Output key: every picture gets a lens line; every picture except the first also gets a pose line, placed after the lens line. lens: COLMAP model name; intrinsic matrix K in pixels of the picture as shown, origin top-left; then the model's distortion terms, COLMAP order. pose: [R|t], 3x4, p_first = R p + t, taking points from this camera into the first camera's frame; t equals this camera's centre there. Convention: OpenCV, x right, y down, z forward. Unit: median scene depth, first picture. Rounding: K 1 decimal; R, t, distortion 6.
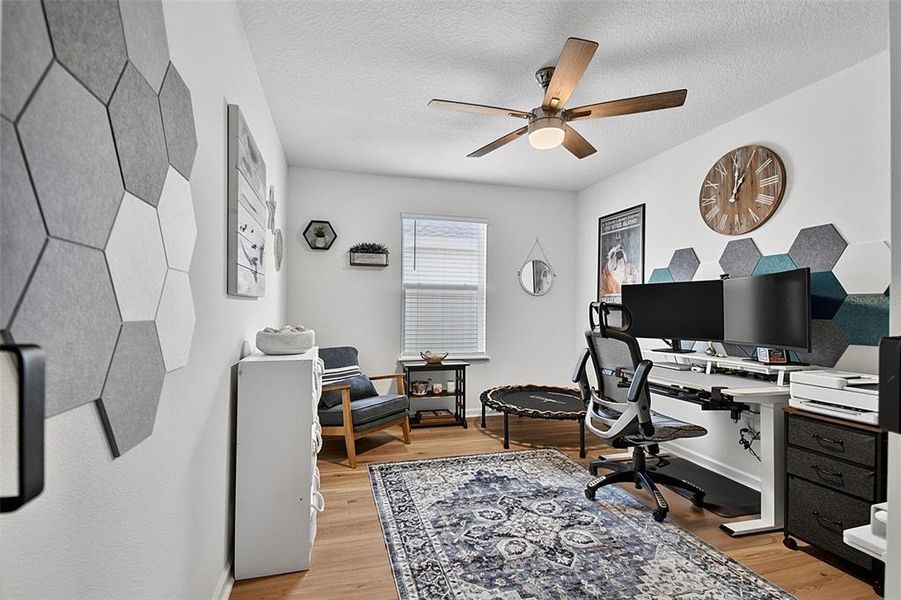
lens RADIAL K [[409.1, 0, 446.9], [0, 409.1, 306.5], [0, 0, 1]] dist [0.001209, -0.000041]
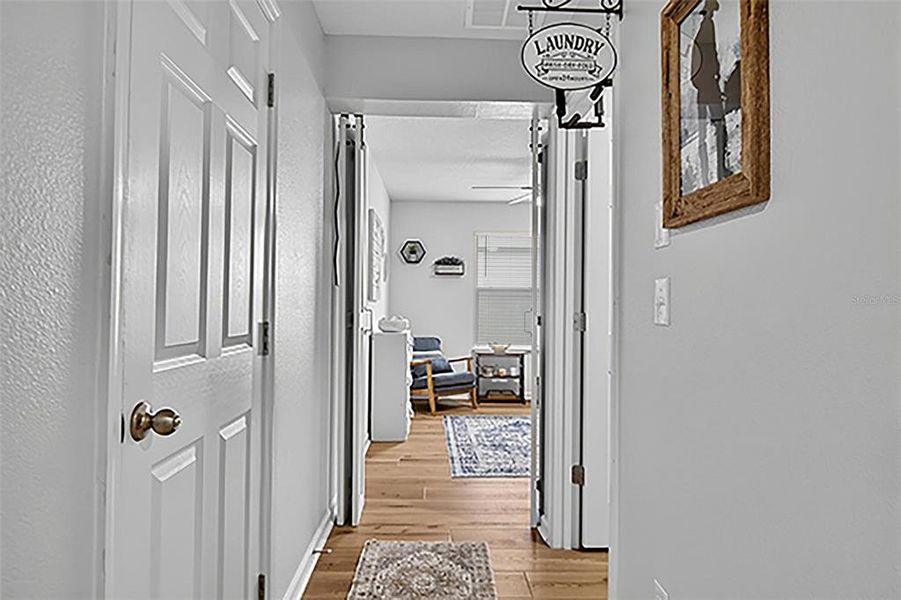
lens RADIAL K [[748.0, 0, 451.9], [0, 748.0, 299.2], [0, 0, 1]] dist [0.009866, 0.002945]
pose [[0.968382, 0.003048, -0.249453, 0.420912], [-0.004647, 0.999972, -0.005821, -0.007989], [0.249429, 0.006796, 0.968369, -1.325796]]
